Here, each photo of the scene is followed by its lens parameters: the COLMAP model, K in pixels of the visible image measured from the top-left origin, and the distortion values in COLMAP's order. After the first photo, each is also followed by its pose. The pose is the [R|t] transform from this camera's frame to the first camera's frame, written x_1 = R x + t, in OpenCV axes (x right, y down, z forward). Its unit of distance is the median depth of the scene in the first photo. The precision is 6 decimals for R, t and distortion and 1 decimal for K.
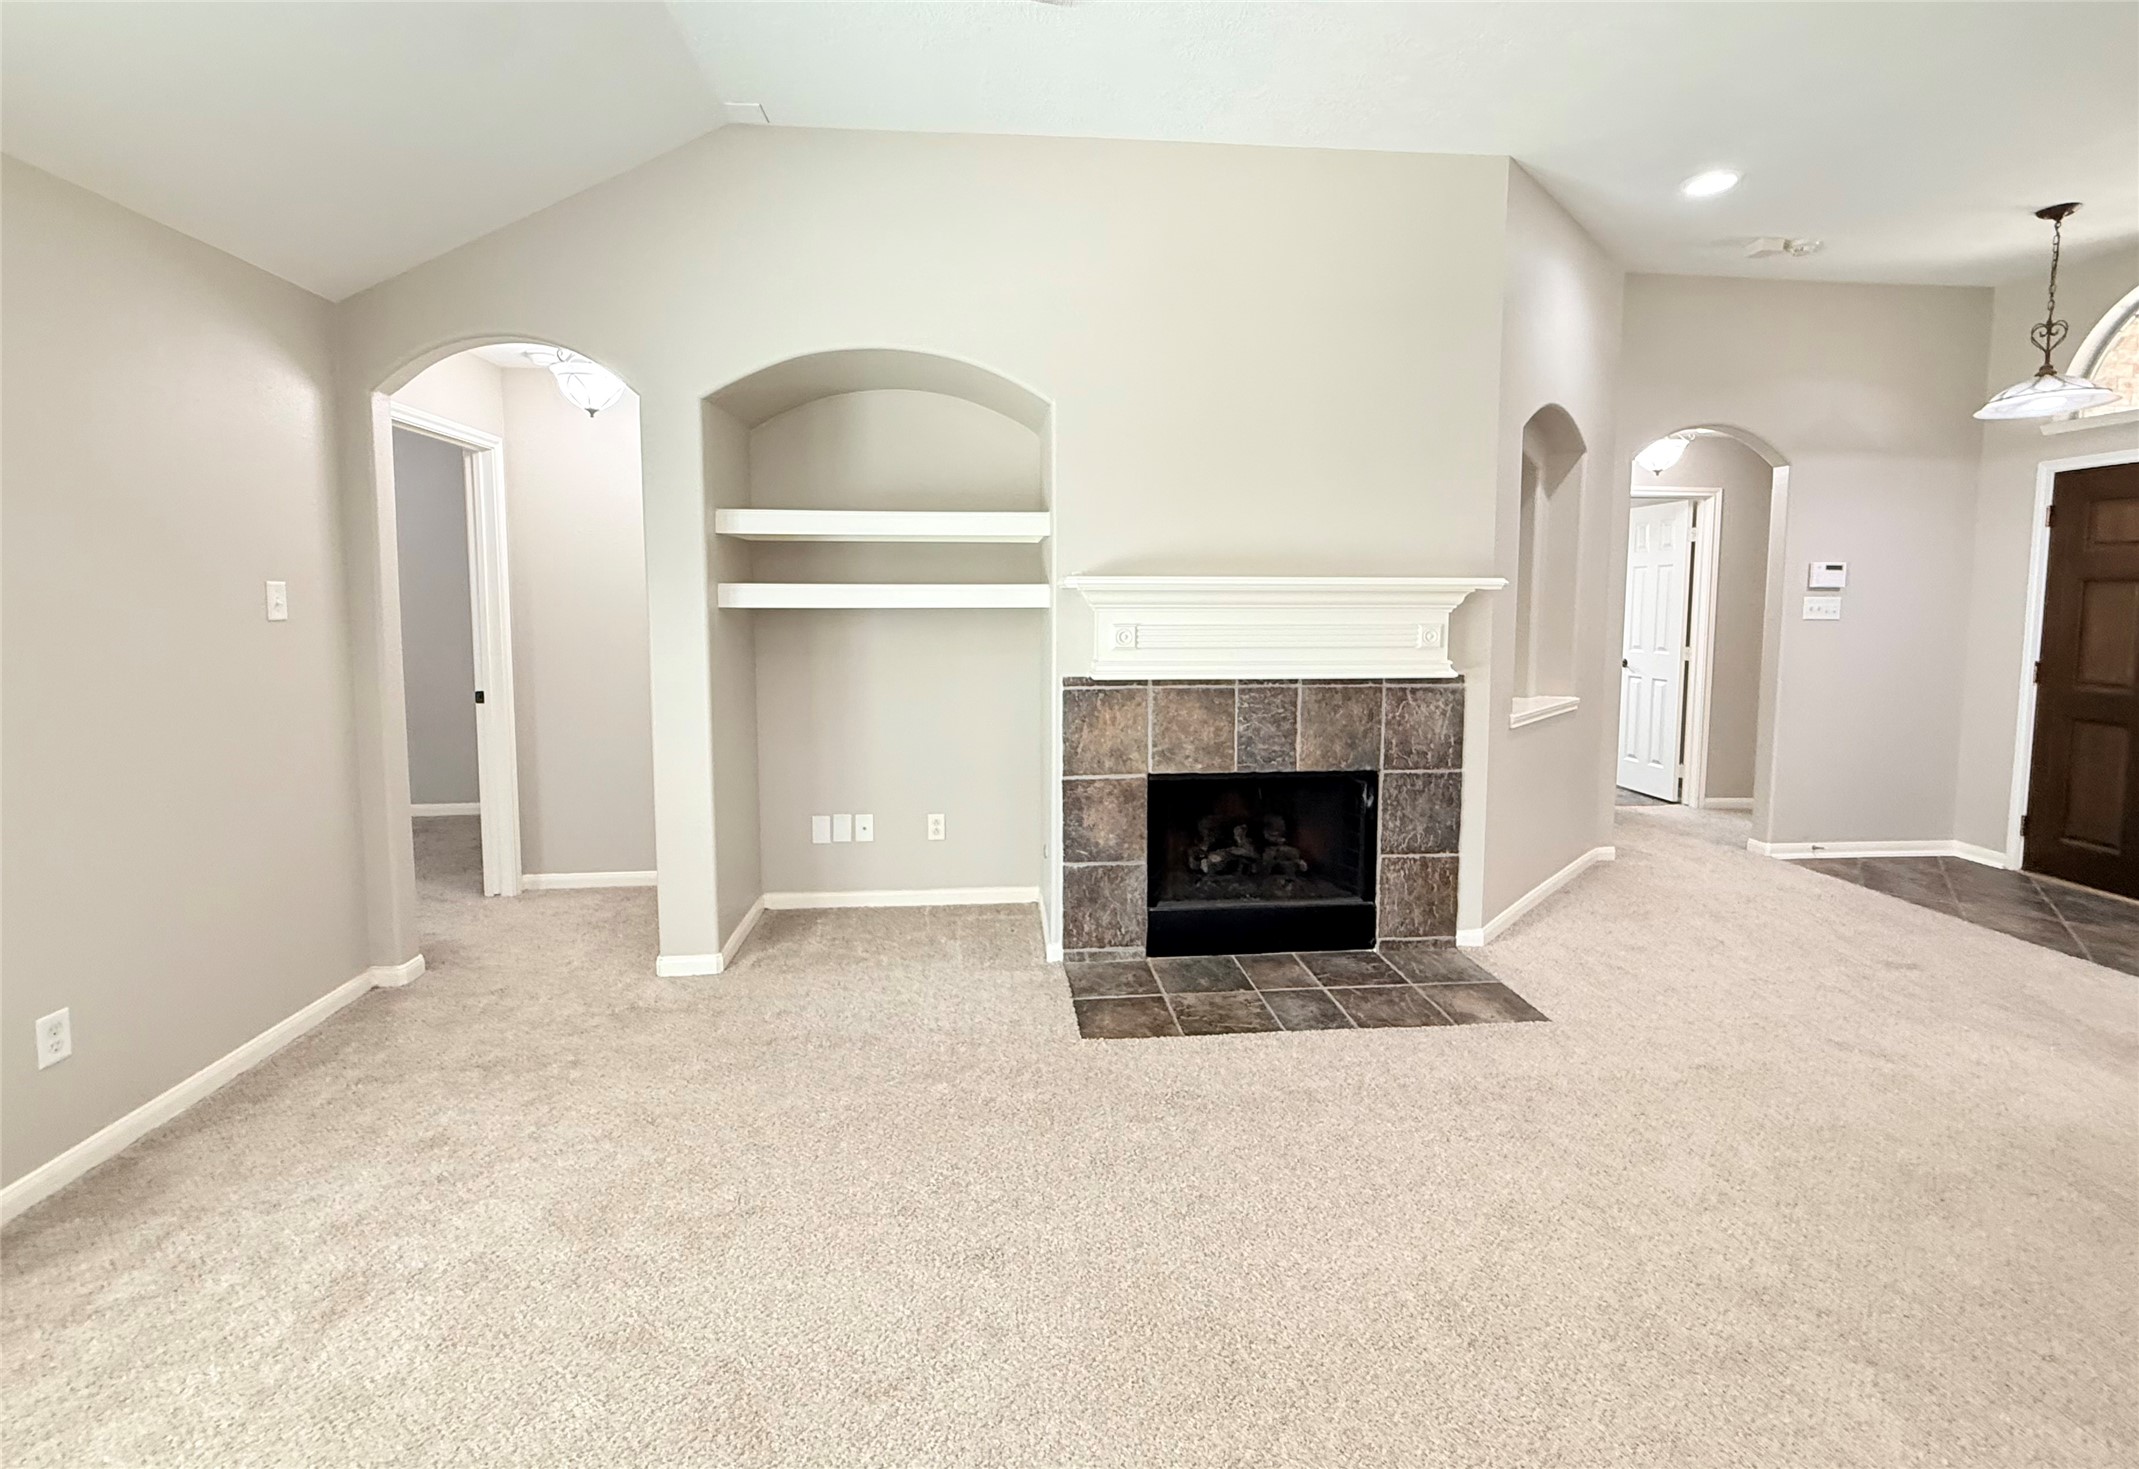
lens RADIAL K [[926.0, 0, 1061.0], [0, 926.0, 669.2], [0, 0, 1]] dist [-0.002595, 0.001484]
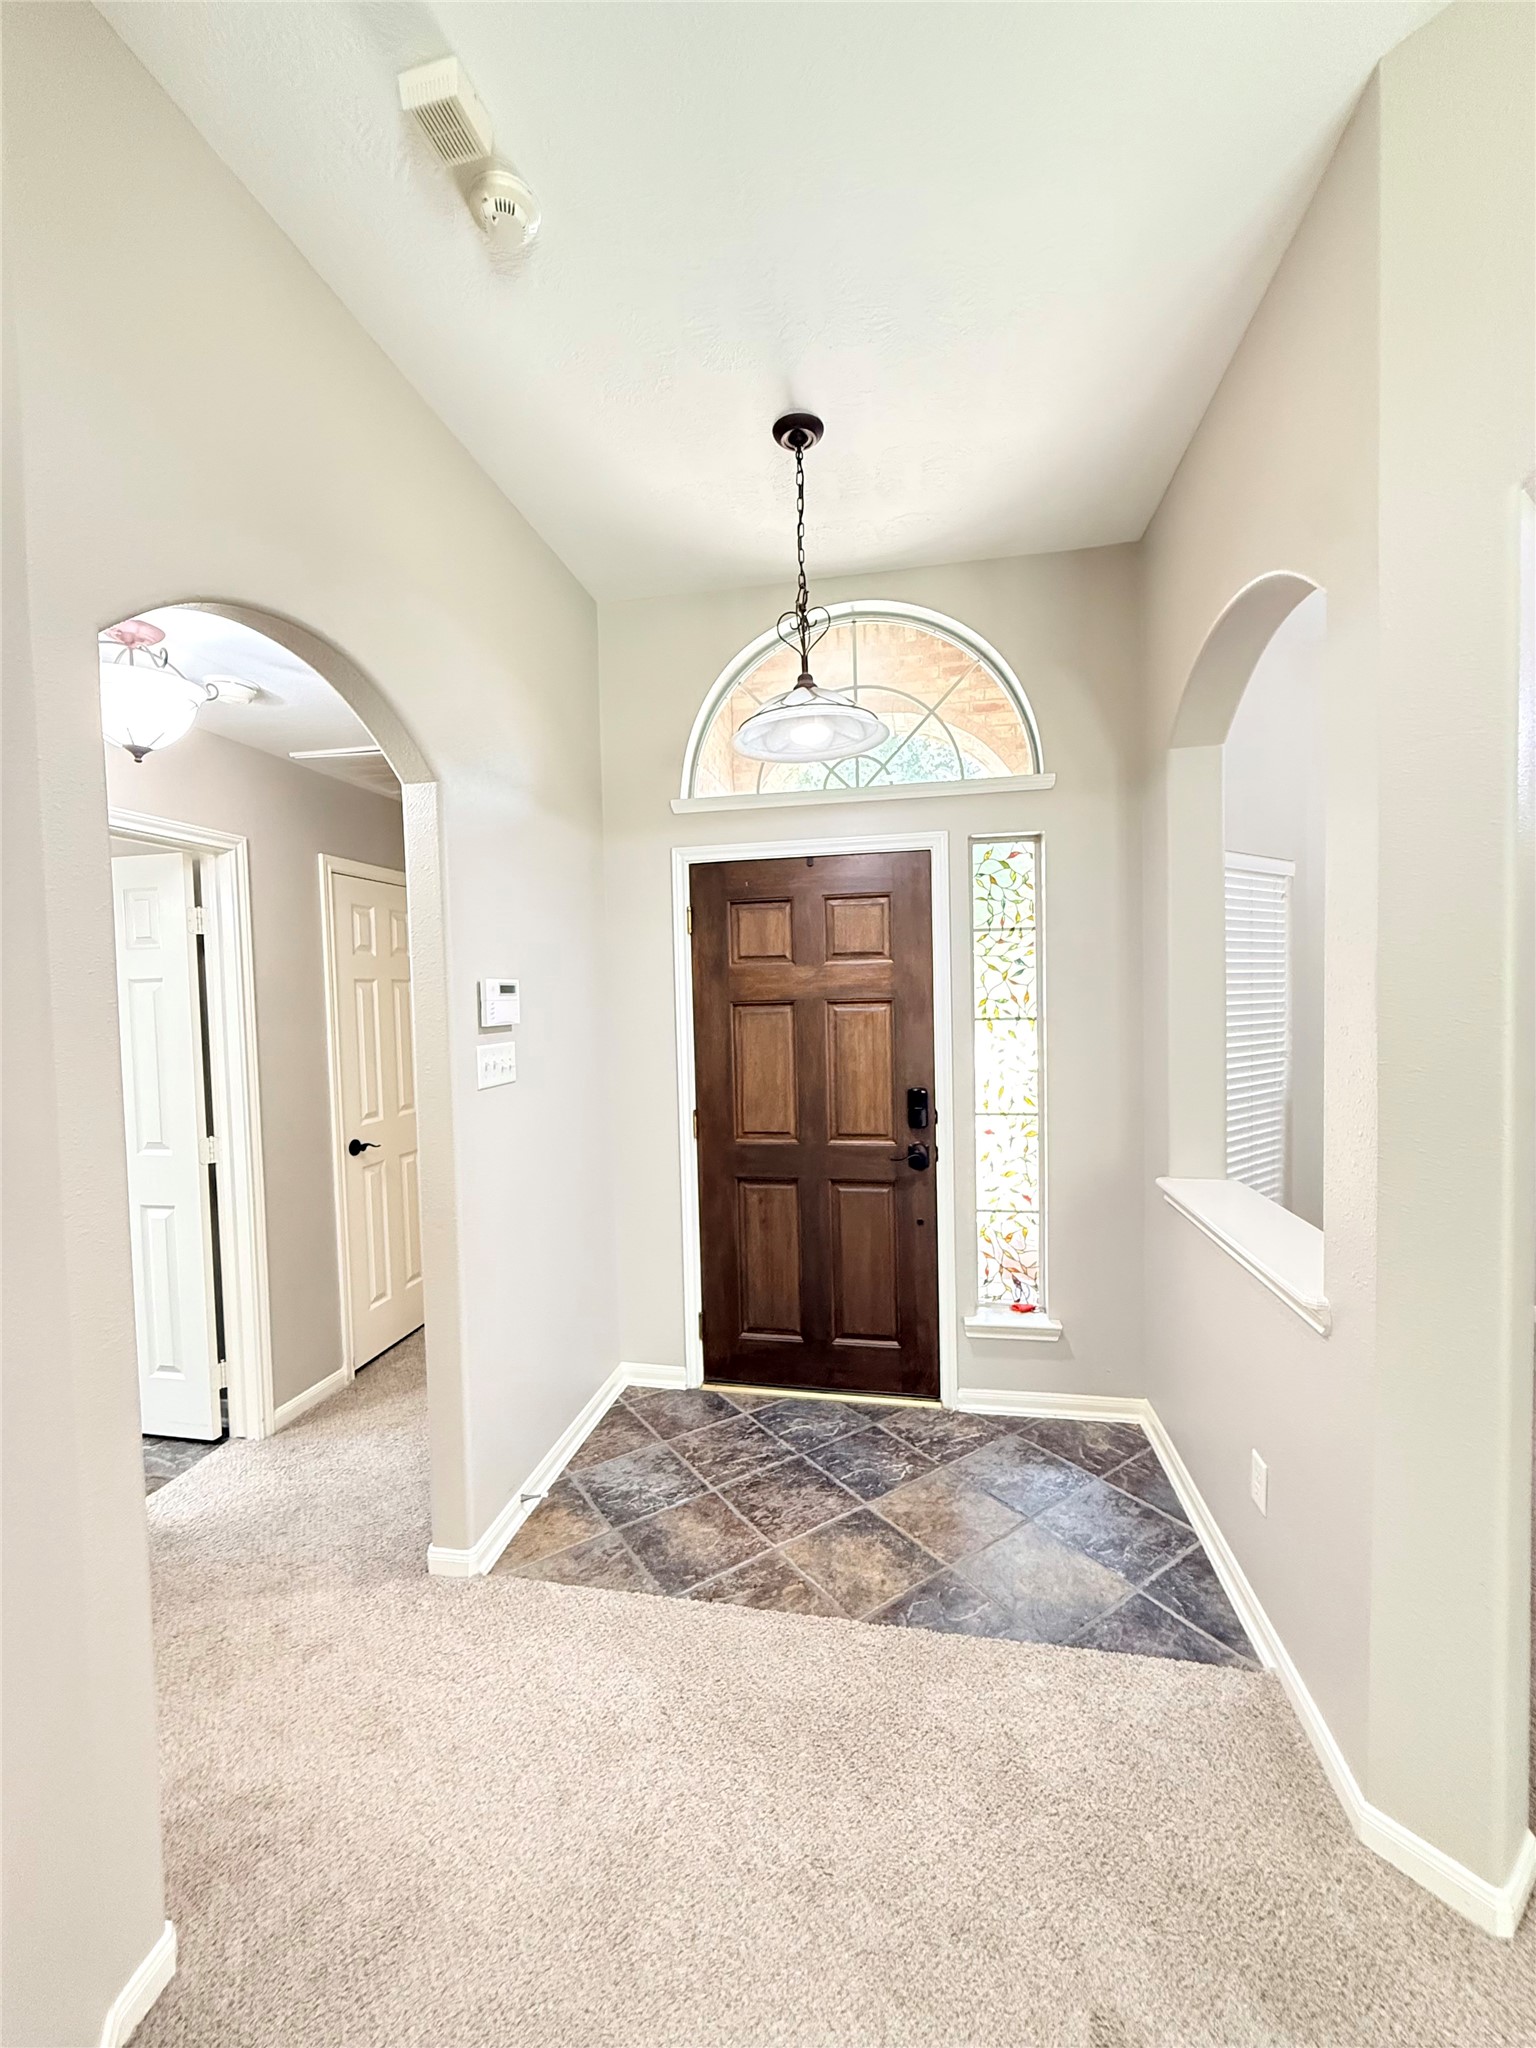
lens RADIAL K [[818.8, 0, 776.0], [0, 818.8, 1022.1], [0, 0, 1]] dist [-0.001346, 0.000815]
pose [[0.269531, -0.049734, 0.961707, 0.558280], [0.096402, 0.995042, 0.024441, -0.117514], [-0.958154, 0.086123, 0.272989, 0.970871]]
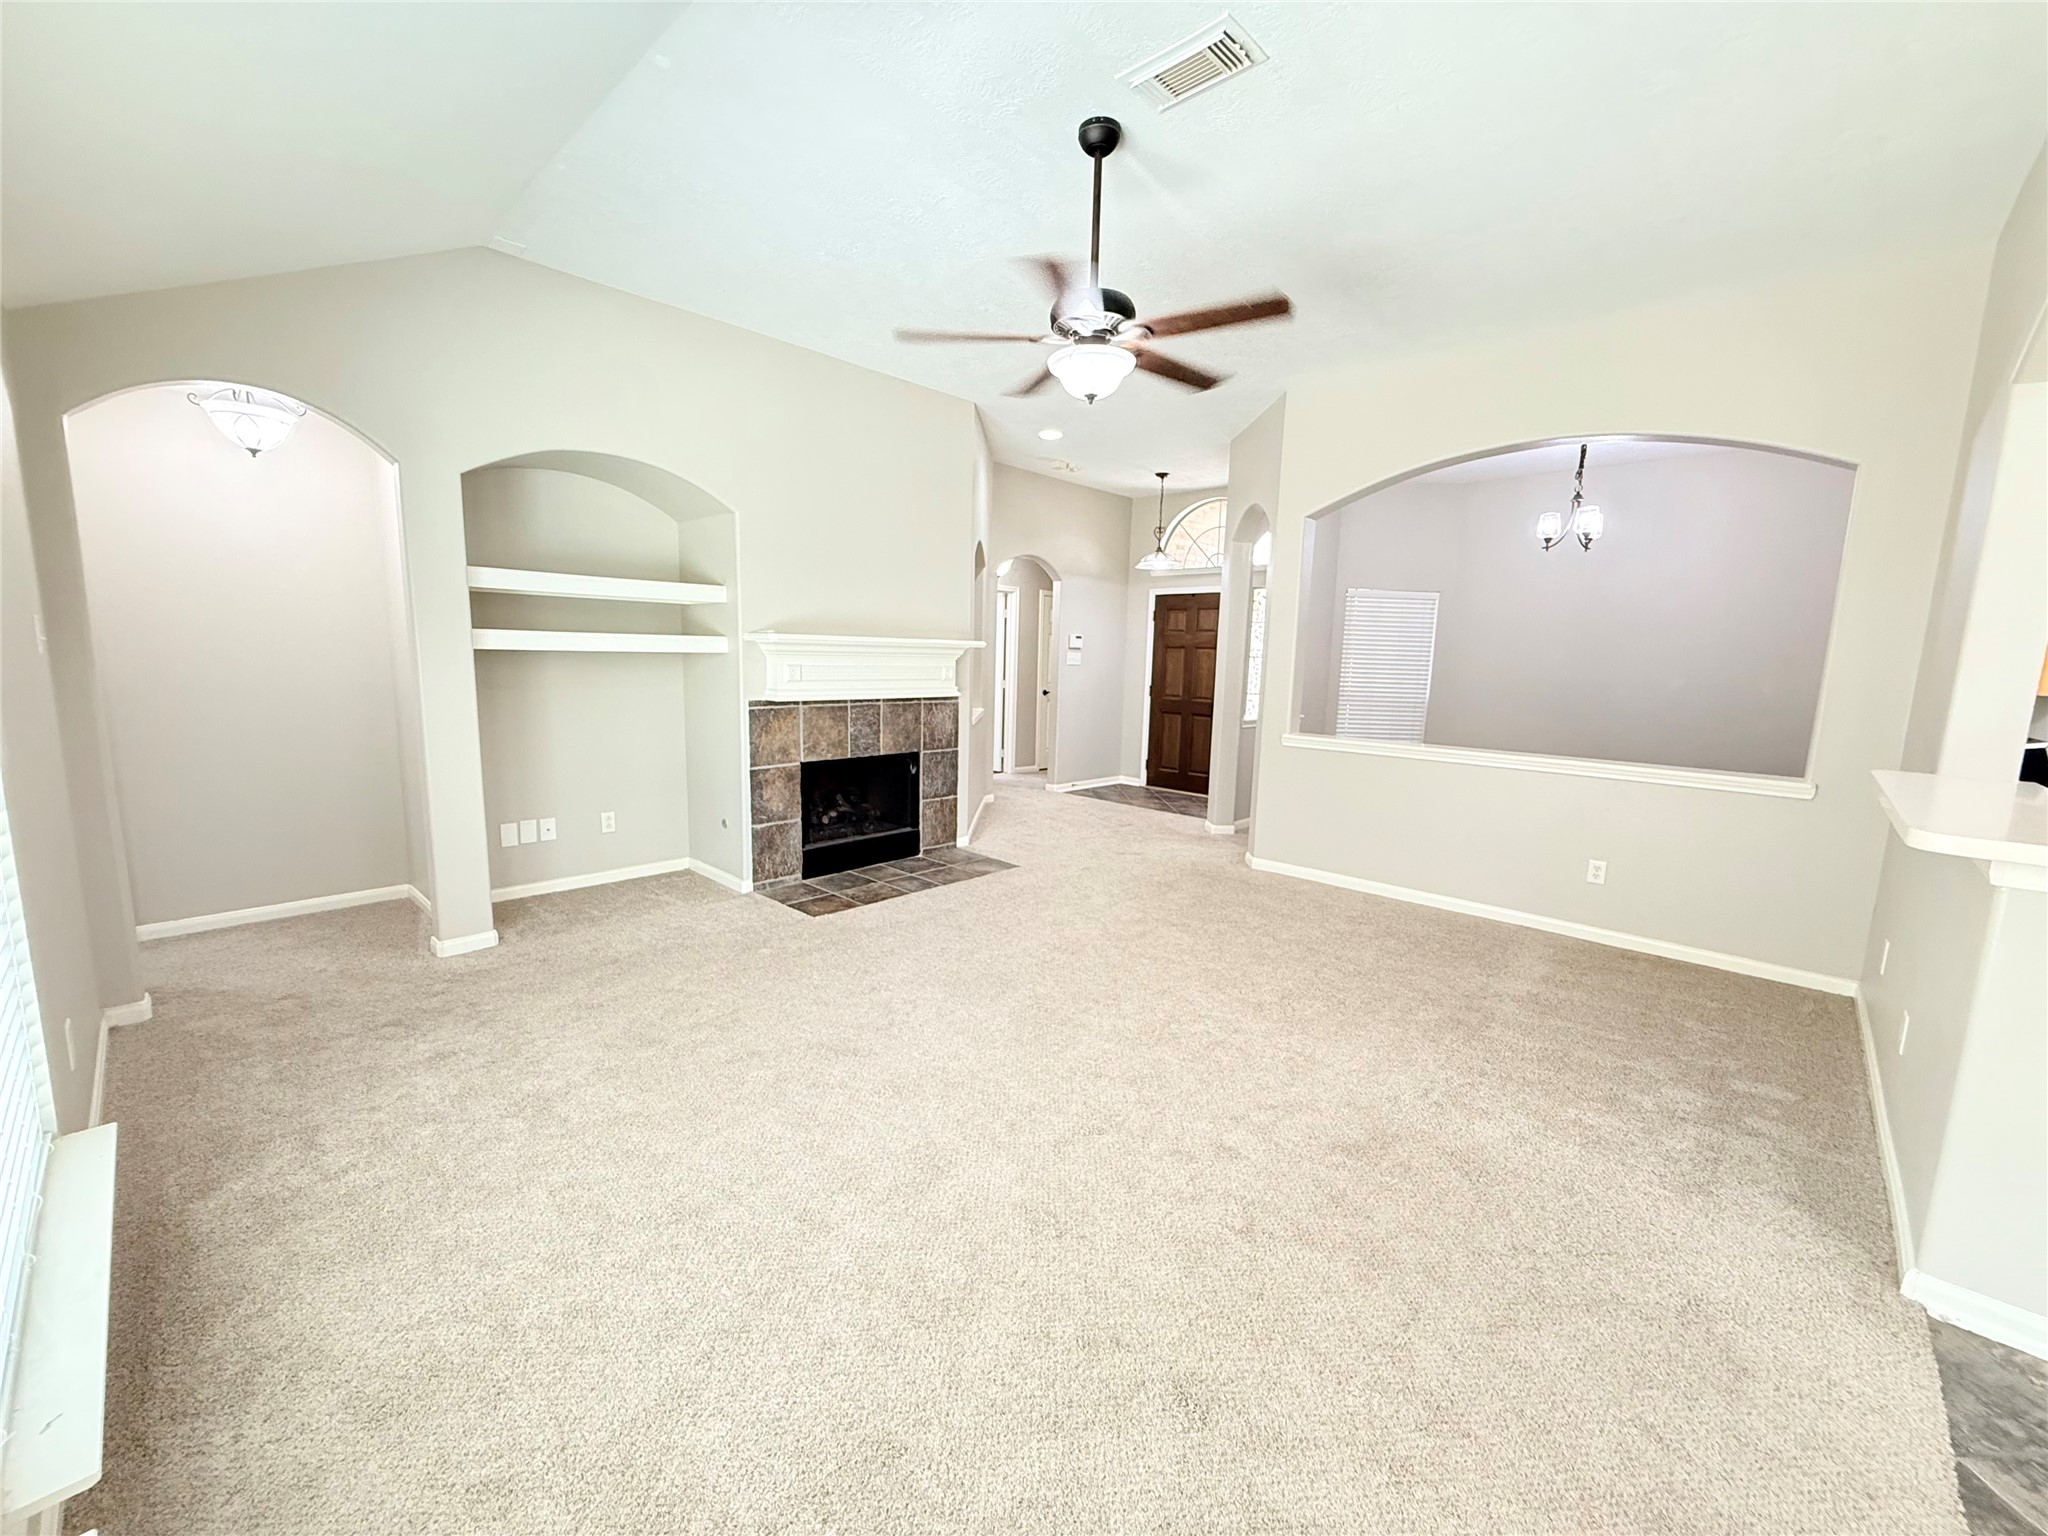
lens RADIAL K [[818.8, 0, 1016.5], [0, 818.8, 772.9], [0, 0, 1]] dist [-0.001346, 0.000815]
pose [[0.751926, -0.079416, 0.654447, -0.521549], [0.025245, 0.995458, 0.091793, 0.013626], [-0.658765, -0.052500, 0.750515, -0.263070]]
